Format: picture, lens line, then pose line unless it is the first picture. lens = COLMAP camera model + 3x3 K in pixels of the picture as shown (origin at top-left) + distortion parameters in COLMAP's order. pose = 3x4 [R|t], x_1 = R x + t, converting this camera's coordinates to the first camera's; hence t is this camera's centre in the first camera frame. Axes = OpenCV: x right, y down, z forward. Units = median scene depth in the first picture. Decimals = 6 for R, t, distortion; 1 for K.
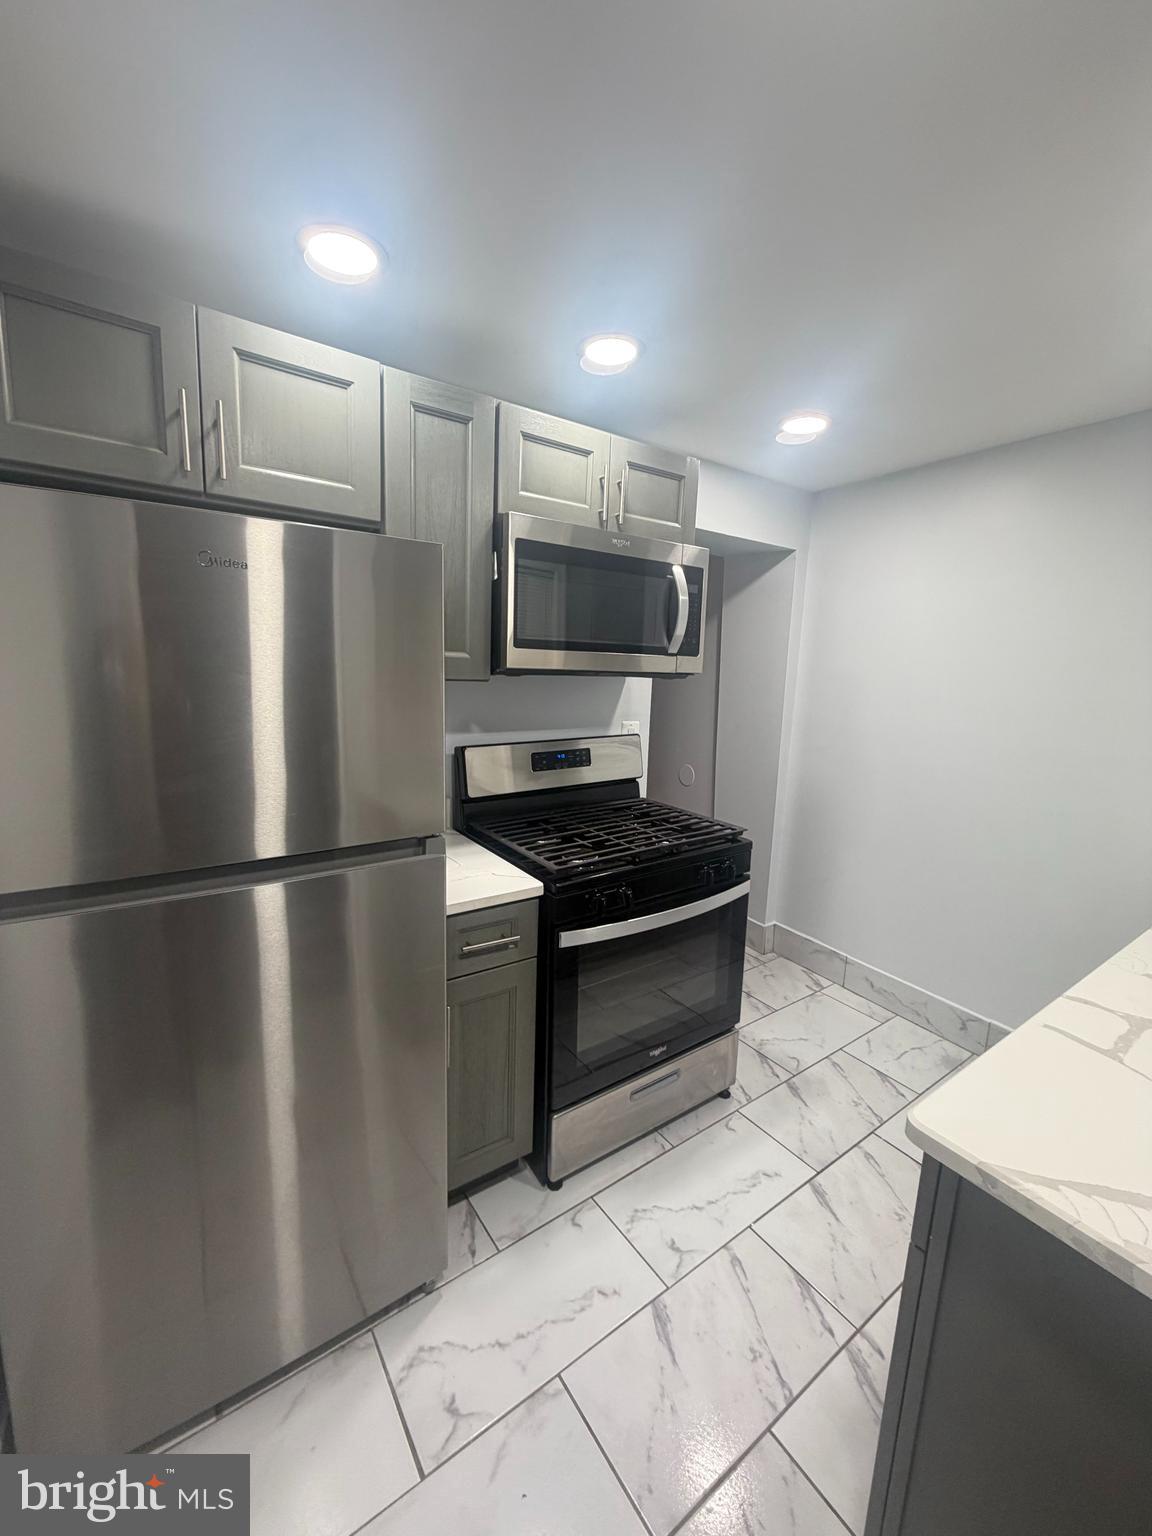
lens RADIAL K [[609.7, 0, 576.6], [0, 609.7, 760.9], [0, 0, 1]] dist [-0.002173, 0.000174]
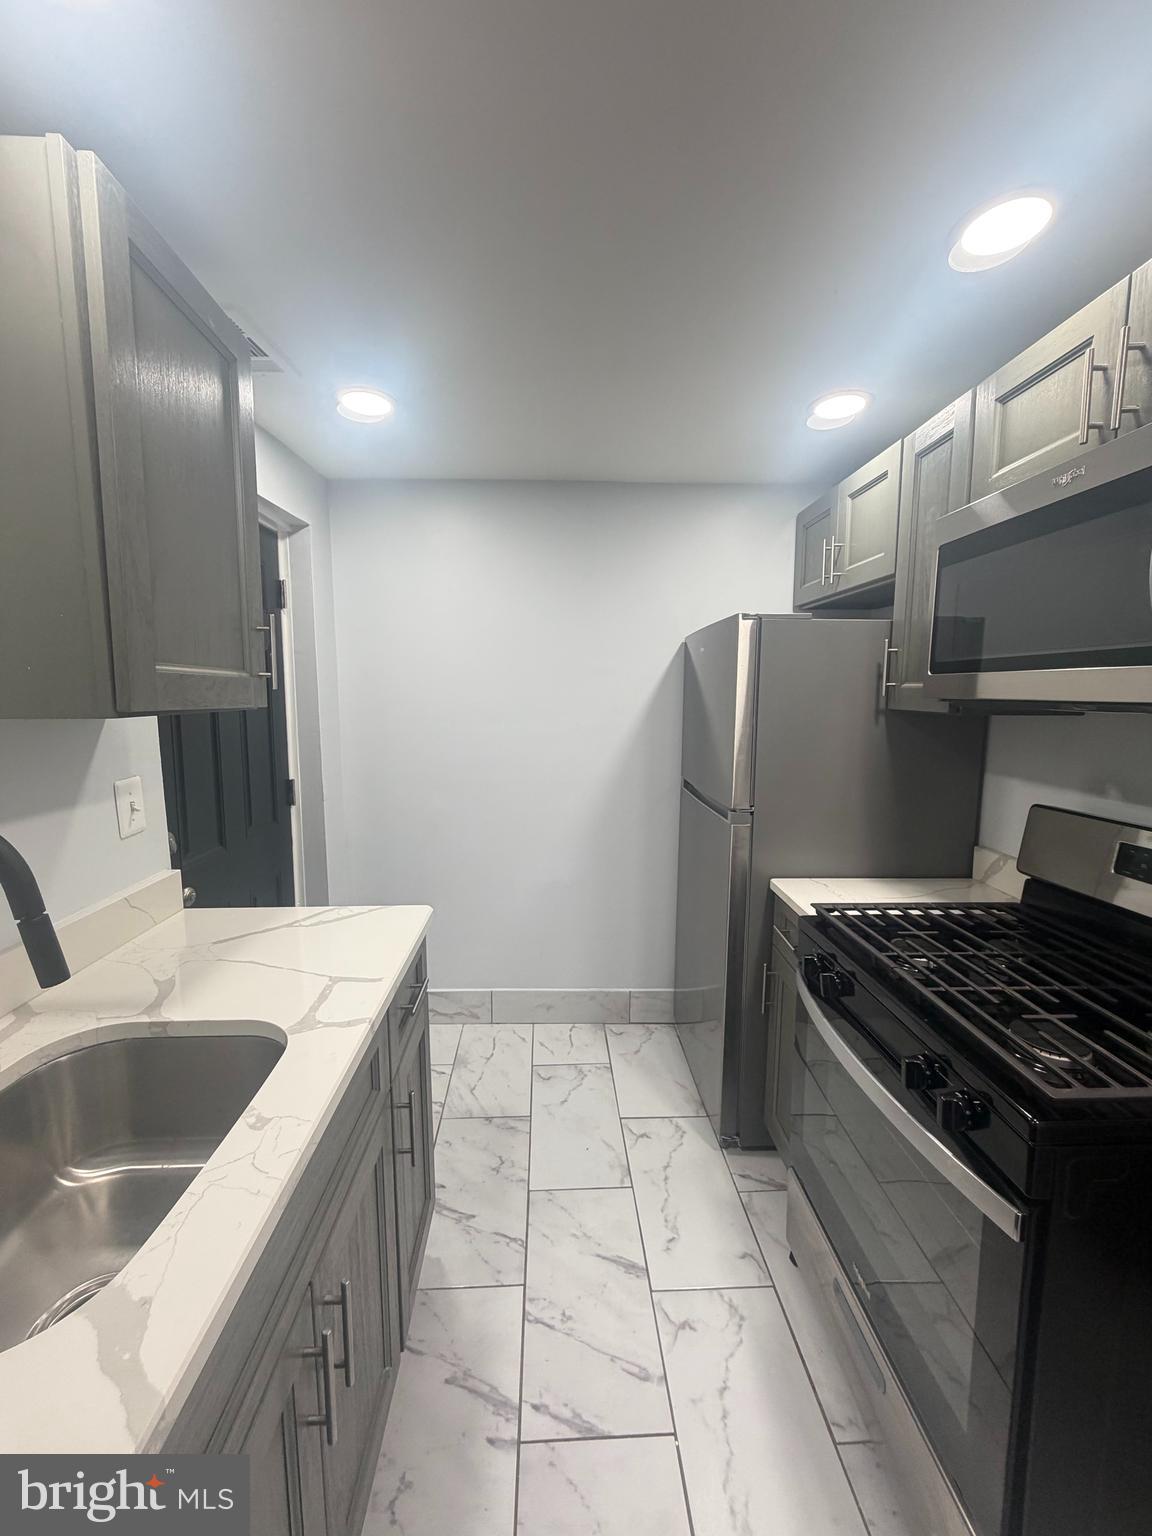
lens RADIAL K [[609.7, 0, 576.6], [0, 609.7, 760.9], [0, 0, 1]] dist [-0.002173, 0.000174]
pose [[-0.534067, 0.064677, -0.842964, 1.105473], [-0.155783, 0.972468, 0.173311, -0.174359], [0.830965, 0.223880, -0.509288, 1.313136]]
